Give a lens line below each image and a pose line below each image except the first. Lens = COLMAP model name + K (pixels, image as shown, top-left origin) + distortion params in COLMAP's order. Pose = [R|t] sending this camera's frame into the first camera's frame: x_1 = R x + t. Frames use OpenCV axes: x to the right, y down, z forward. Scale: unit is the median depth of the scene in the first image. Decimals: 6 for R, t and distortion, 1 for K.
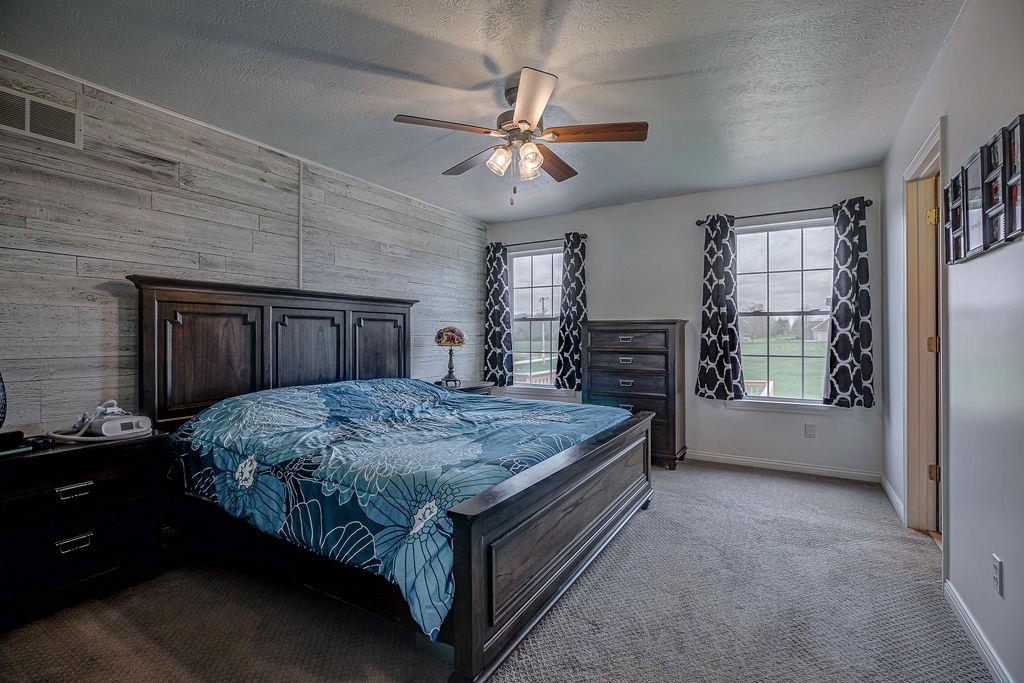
lens RADIAL K [[472.2, 0, 511.3], [0, 472.2, 337.6], [0, 0, 1]] dist [0.000689, 0.000336]
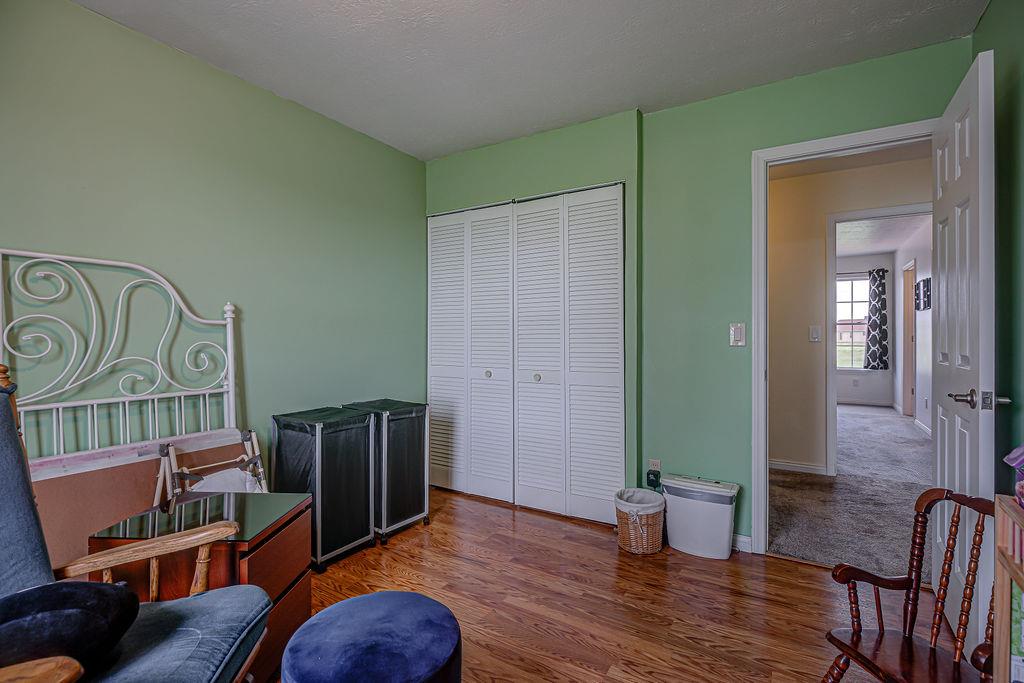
lens RADIAL K [[472.2, 0, 511.3], [0, 472.2, 337.6], [0, 0, 1]] dist [0.000689, 0.000336]
pose [[0.999908, 0.002704, -0.013277, -0.819152], [-0.002666, 0.999992, 0.002833, 0.004189], [0.013284, -0.002798, 0.999908, -1.041766]]
